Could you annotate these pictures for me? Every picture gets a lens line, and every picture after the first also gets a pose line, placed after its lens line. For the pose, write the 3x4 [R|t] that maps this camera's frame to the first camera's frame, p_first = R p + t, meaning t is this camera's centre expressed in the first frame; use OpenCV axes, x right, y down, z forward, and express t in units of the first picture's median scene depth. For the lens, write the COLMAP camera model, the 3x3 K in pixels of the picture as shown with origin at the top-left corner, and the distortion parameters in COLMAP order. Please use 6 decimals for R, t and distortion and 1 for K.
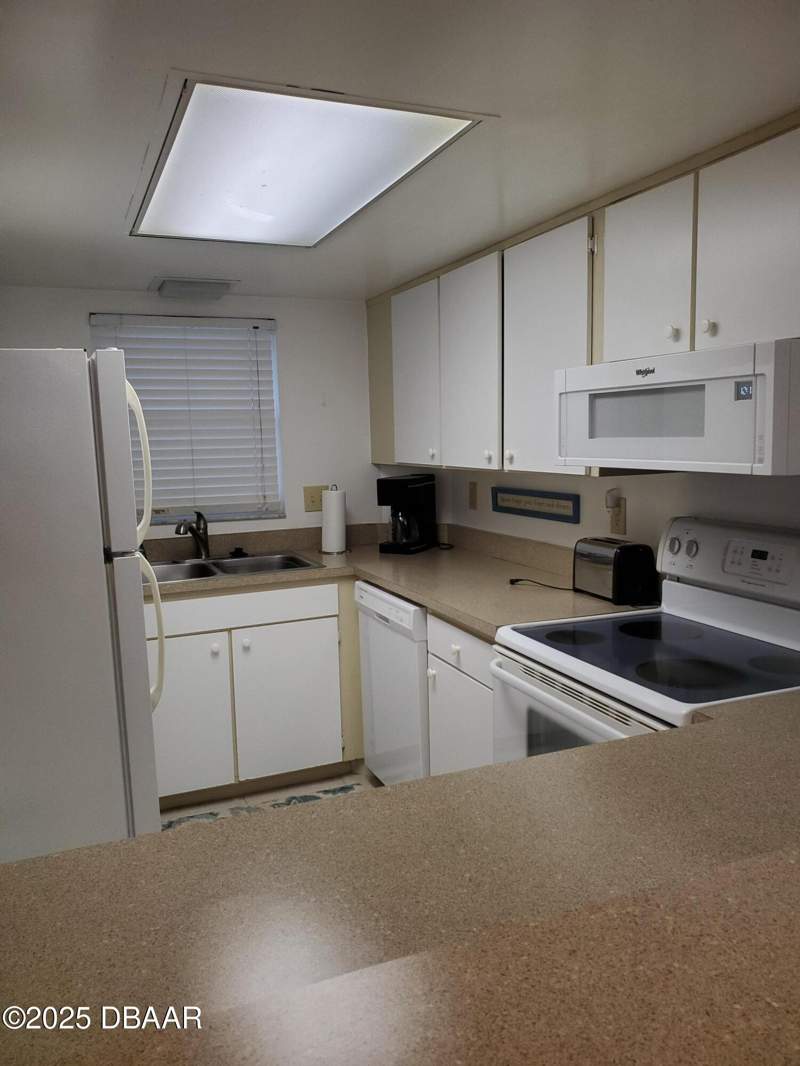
lens RADIAL K [[847.4, 0, 400.7], [0, 847.4, 534.1], [0, 0, 1]] dist [0.077702, -0.005889]
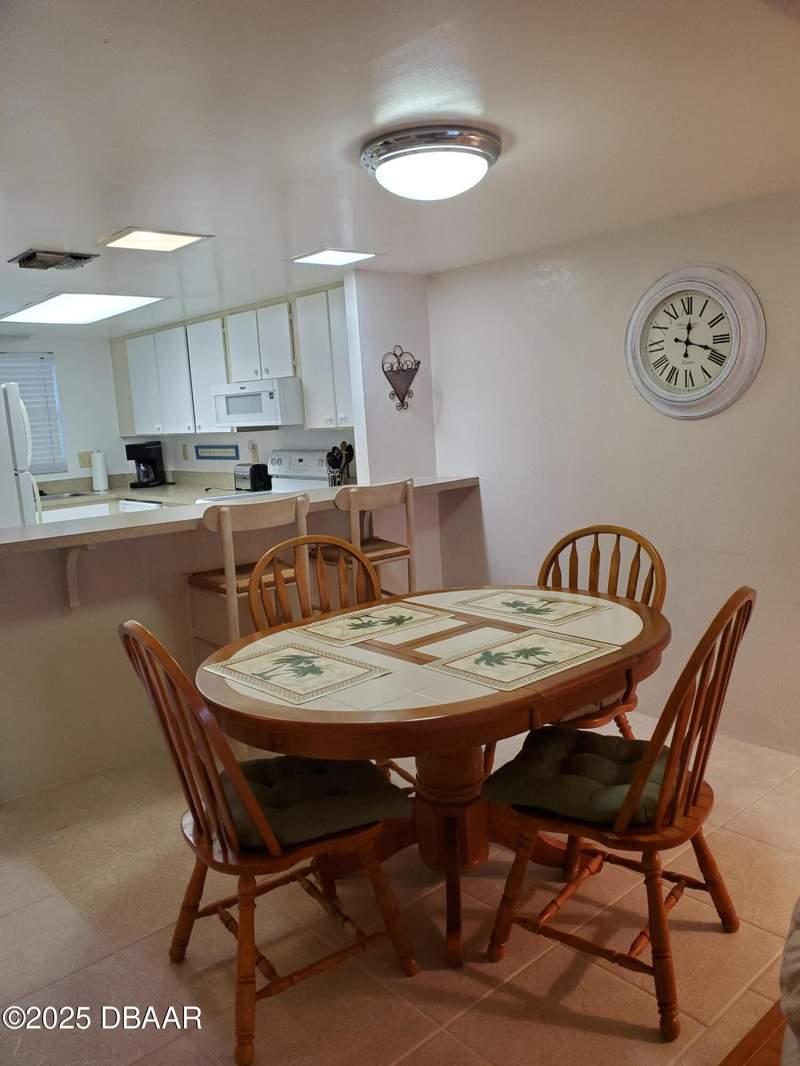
lens RADIAL K [[847.4, 0, 395.7], [0, 847.4, 528.7], [0, 0, 1]] dist [0.077702, -0.005889]
pose [[0.950739, -0.078867, 0.299792, -0.052315], [0.076556, 0.996875, 0.019465, 0.146642], [-0.300390, 0.004445, 0.953806, -1.062607]]
